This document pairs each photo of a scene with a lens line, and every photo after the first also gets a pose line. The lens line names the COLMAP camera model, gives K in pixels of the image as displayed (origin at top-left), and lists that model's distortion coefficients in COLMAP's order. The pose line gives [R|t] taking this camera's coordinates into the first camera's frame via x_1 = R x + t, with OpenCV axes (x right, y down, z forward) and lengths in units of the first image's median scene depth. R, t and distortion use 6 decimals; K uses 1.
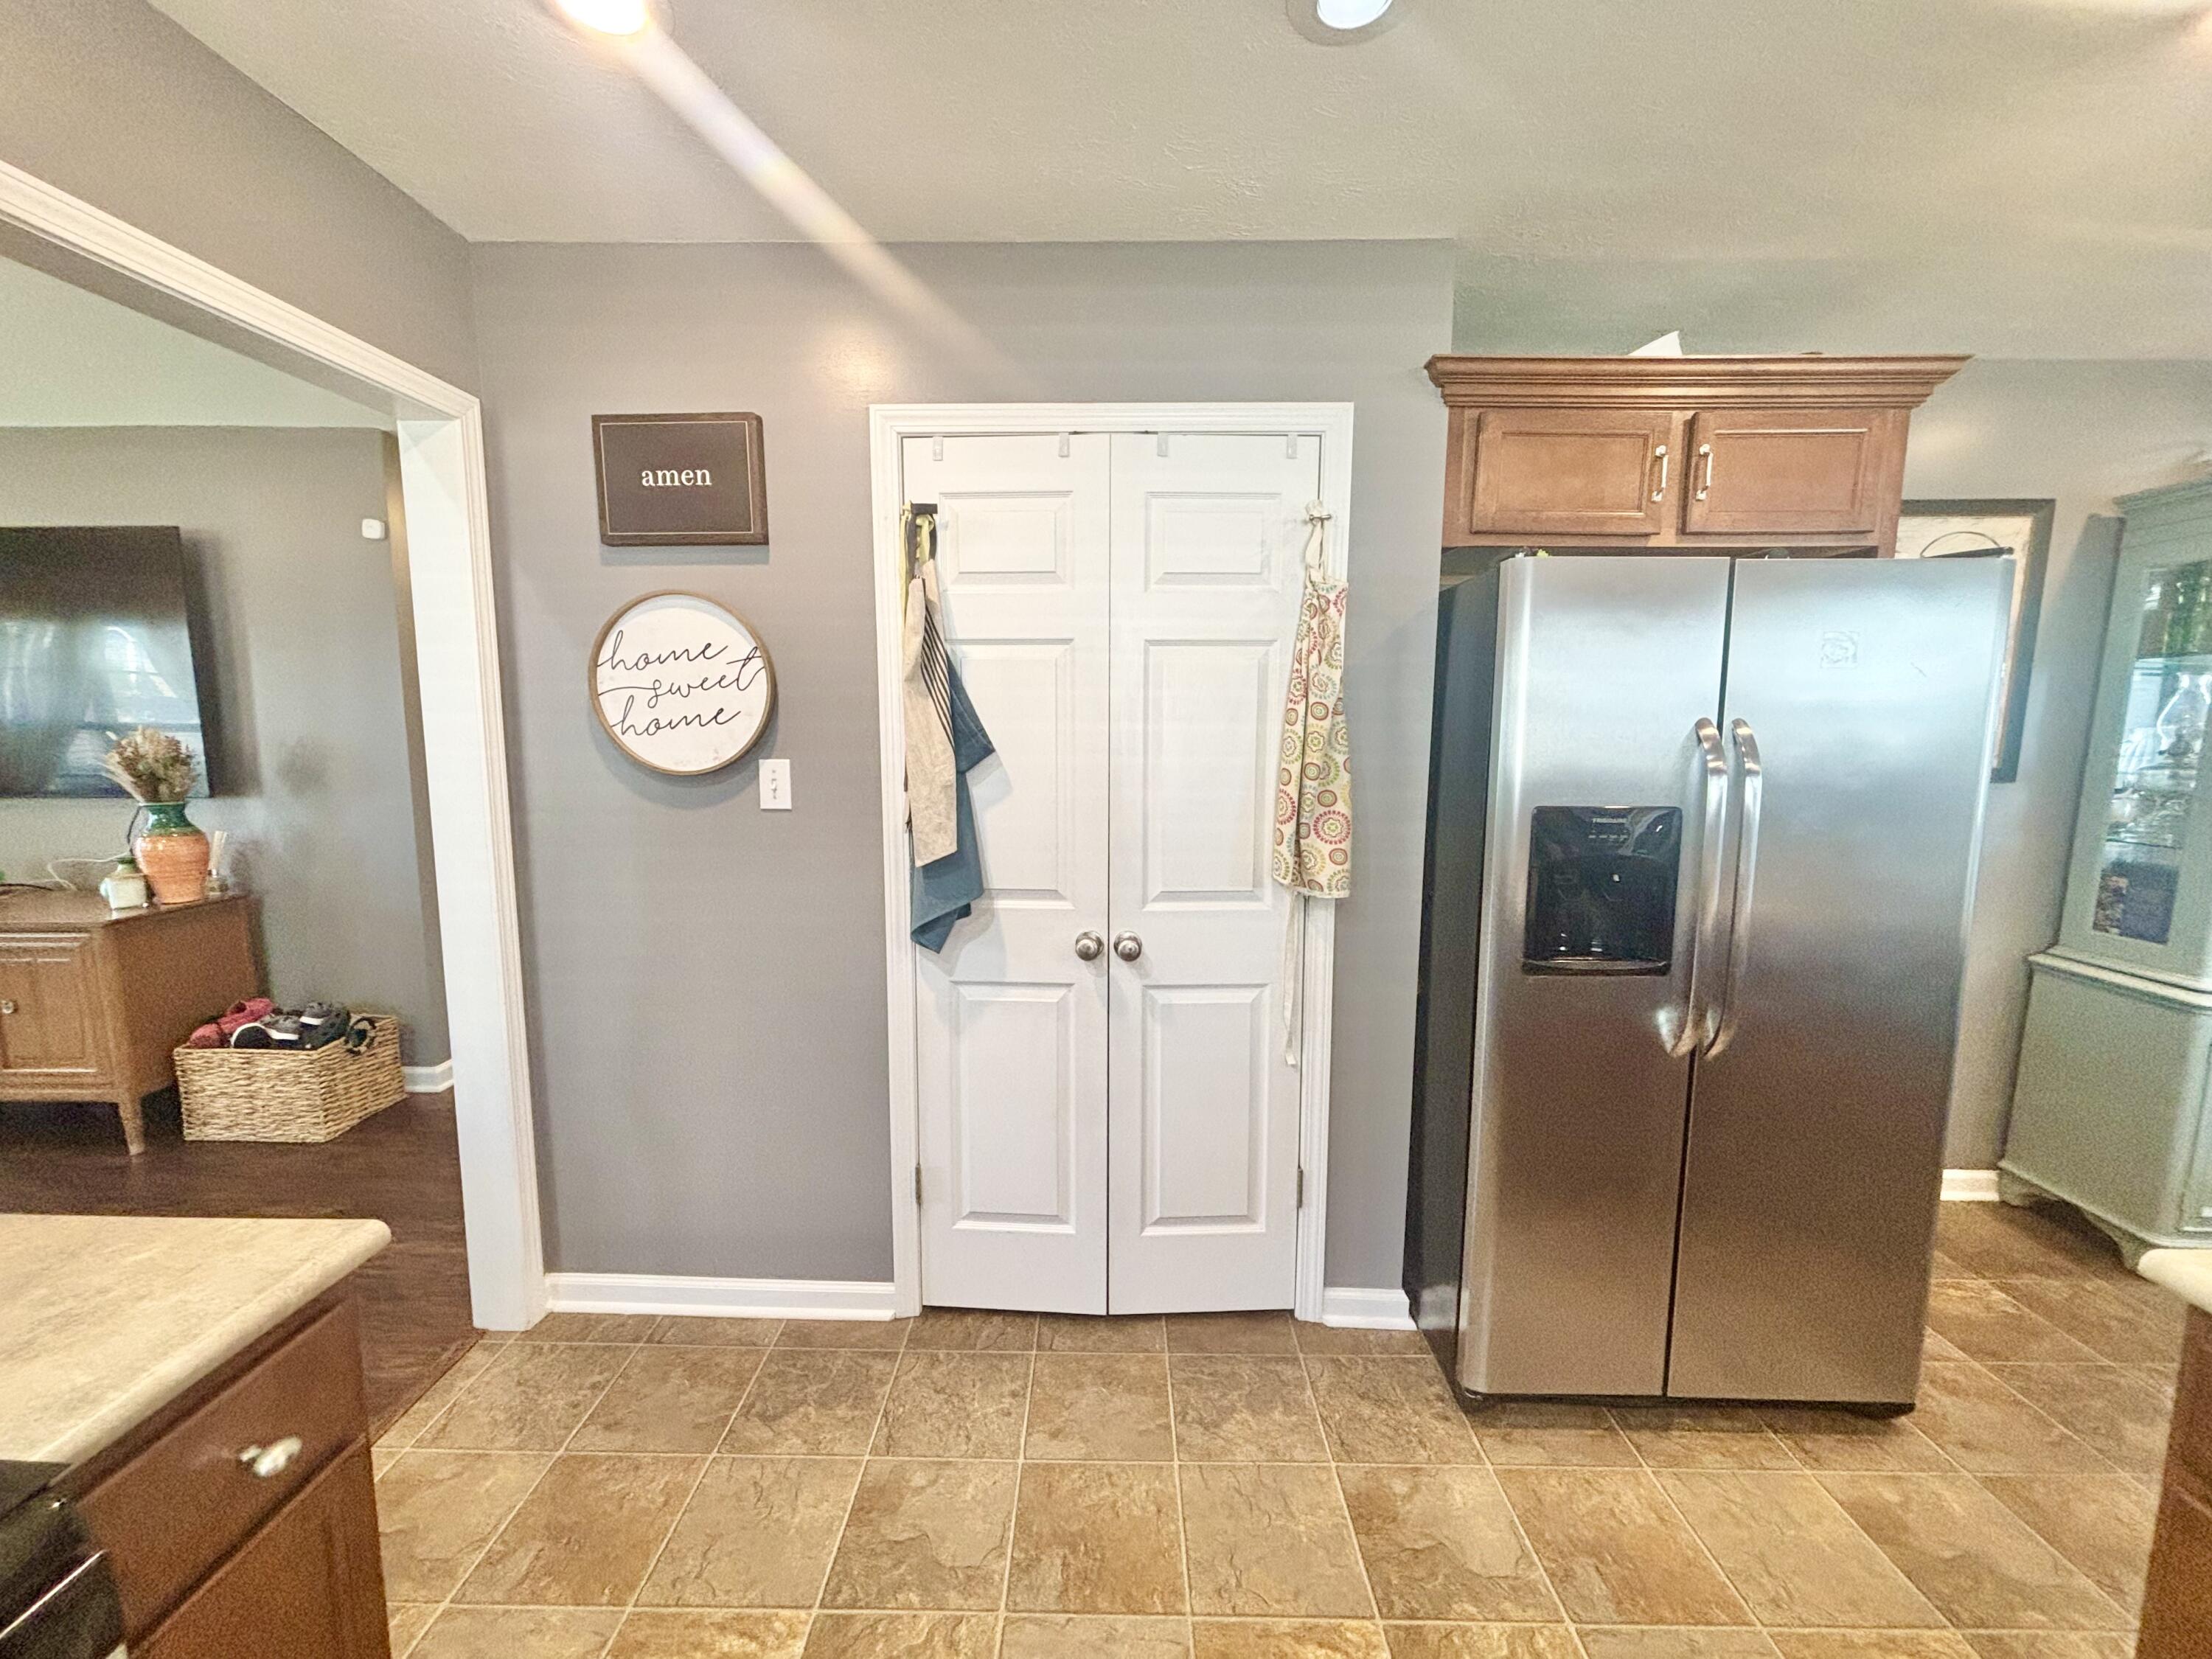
lens RADIAL K [[895.9, 0, 1097.8], [0, 895.9, 827.8], [0, 0, 1]] dist [0.002376, 0.000430]
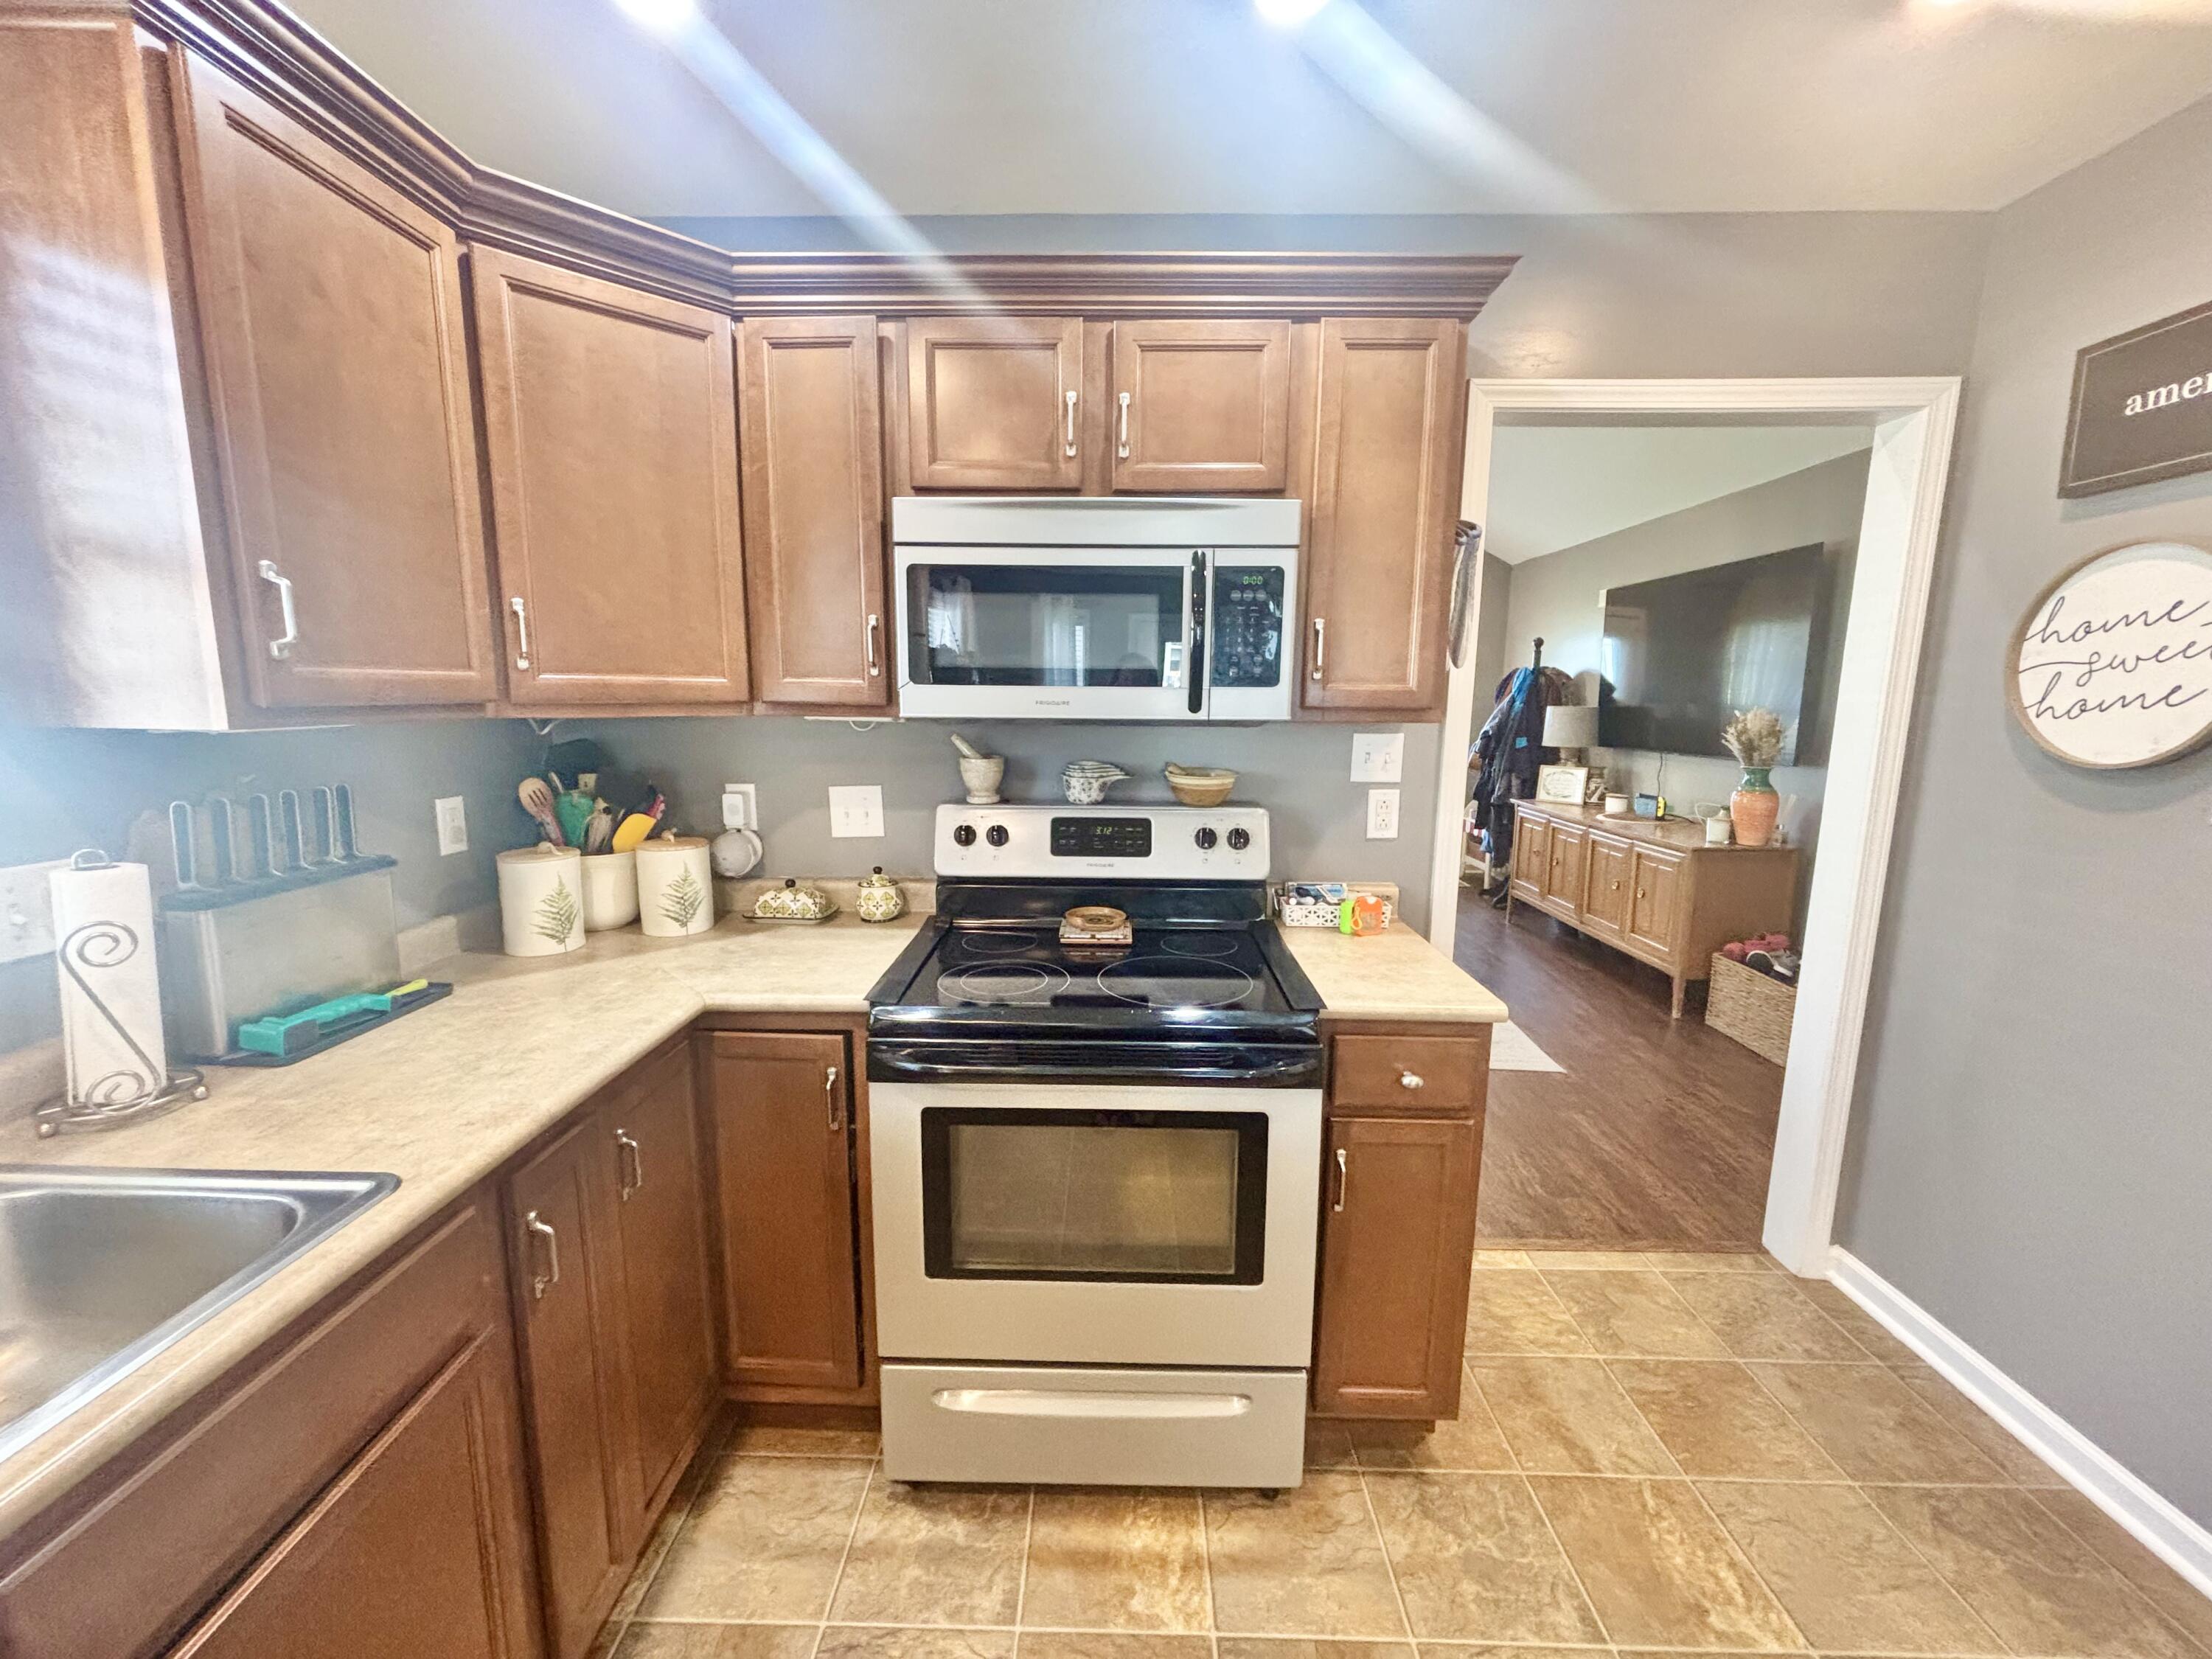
lens RADIAL K [[895.9, 0, 1103.7], [0, 895.9, 831.6], [0, 0, 1]] dist [0.002376, 0.000430]
pose [[0.000705, 0.150472, -0.988614, 0.242017], [-0.135332, 0.979534, 0.148993, -0.001903], [0.990800, 0.133686, 0.021054, 0.067423]]
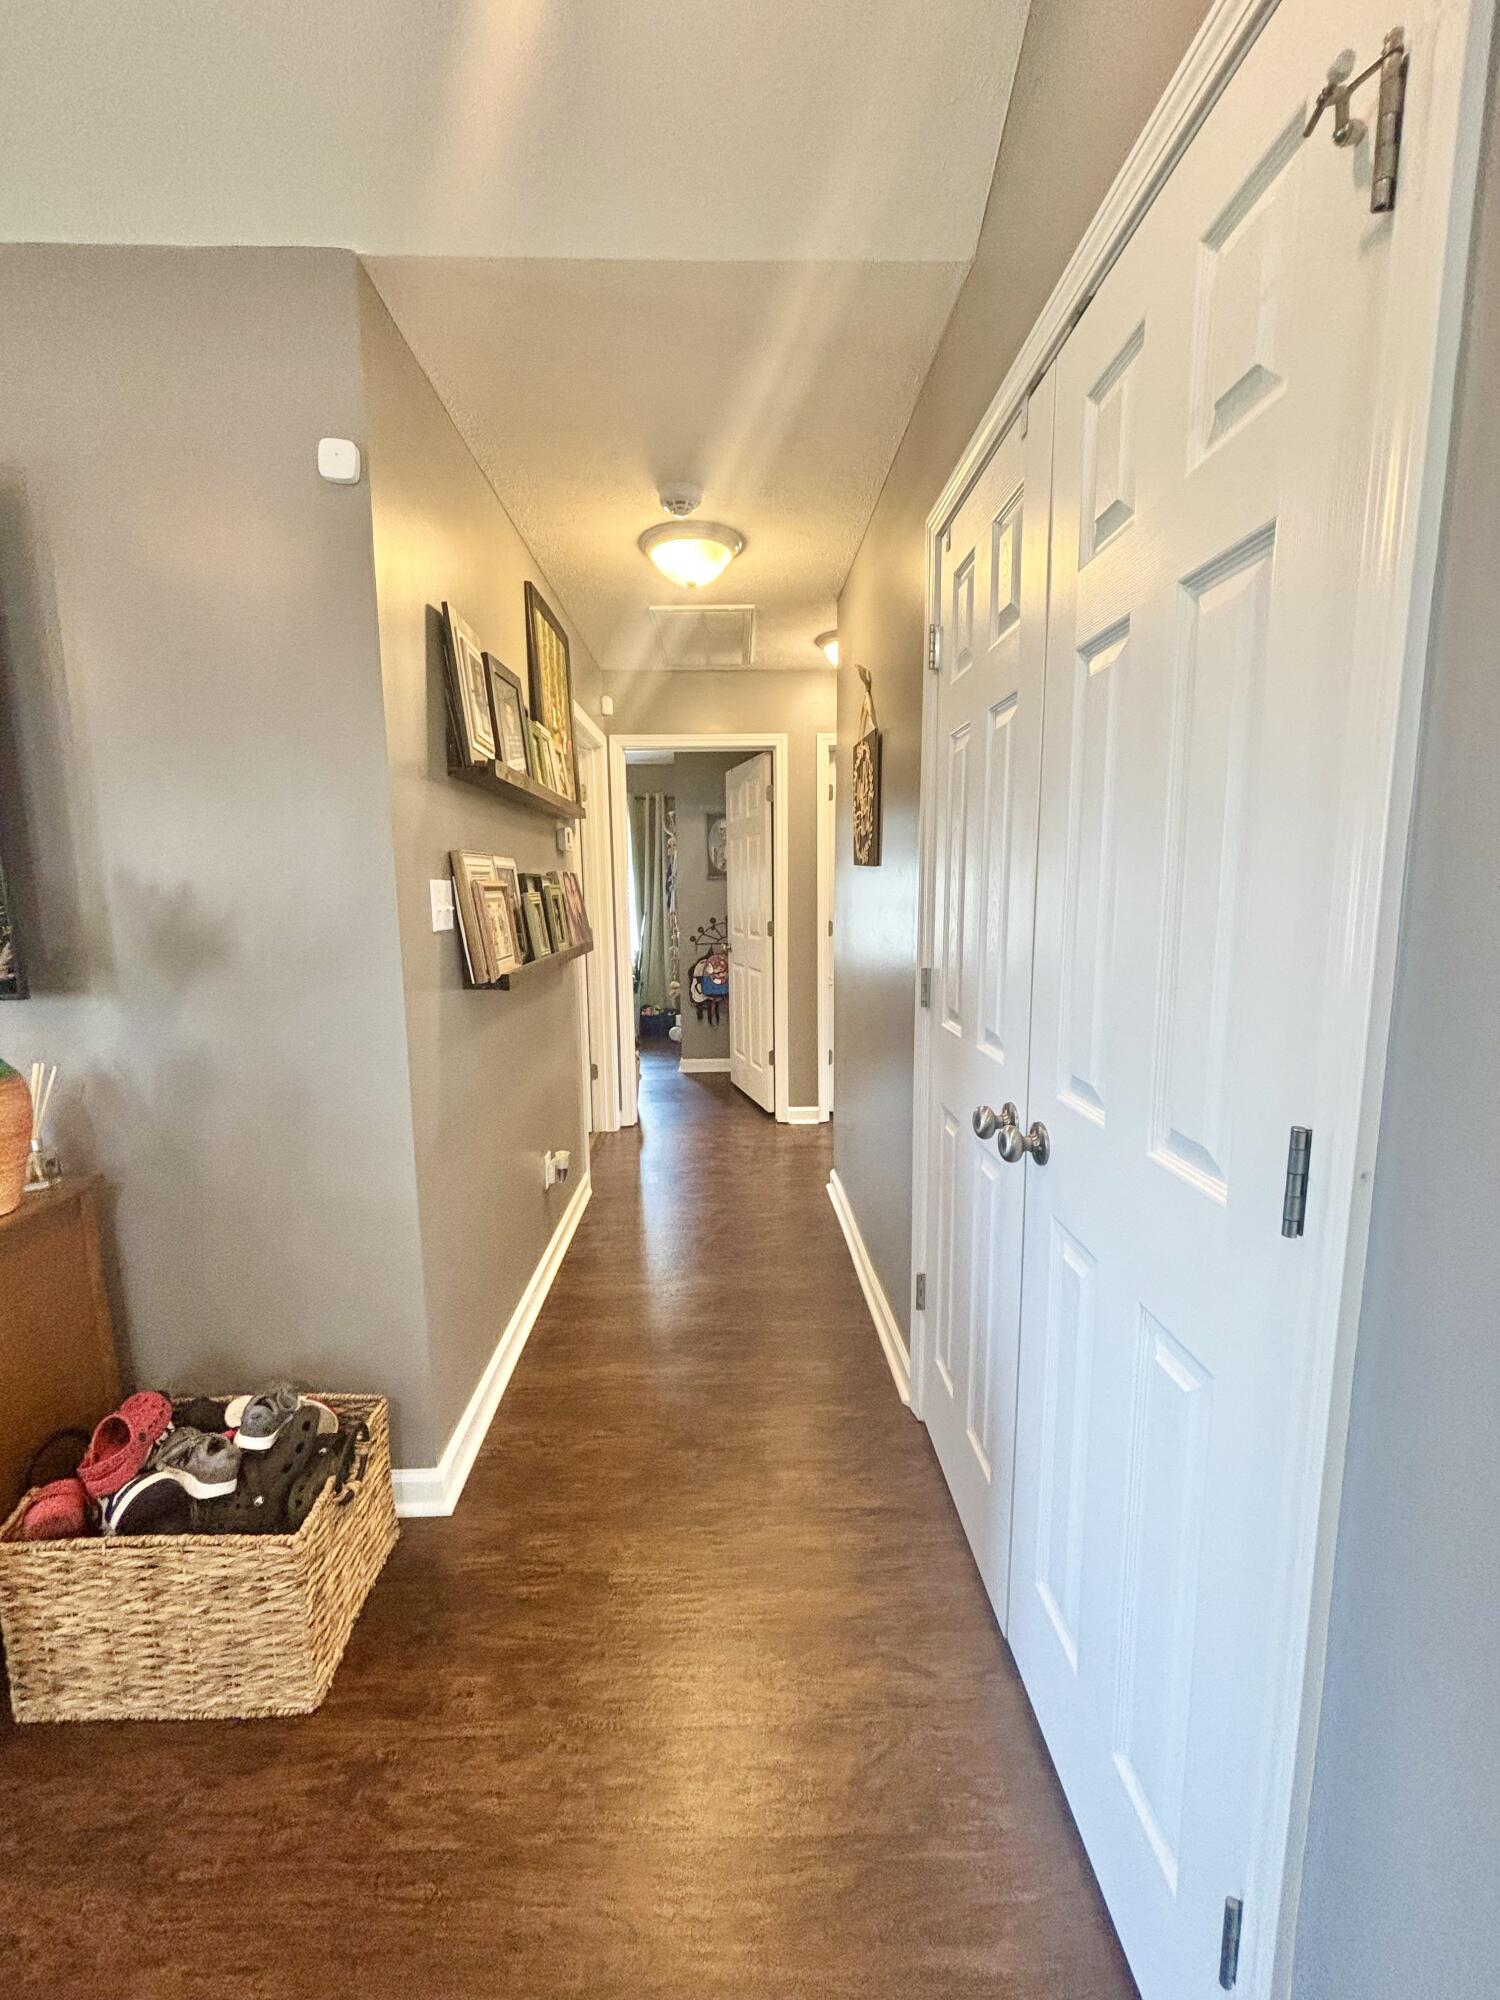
lens RADIAL K [[810.1, 0, 746.4], [0, 810.1, 998.8], [0, 0, 1]] dist [0.002376, 0.000430]
pose [[0.998792, -0.021991, 0.043942, -0.652206], [0.021159, 0.999590, 0.019301, -0.037956], [-0.044348, -0.018347, 0.998848, 0.570944]]
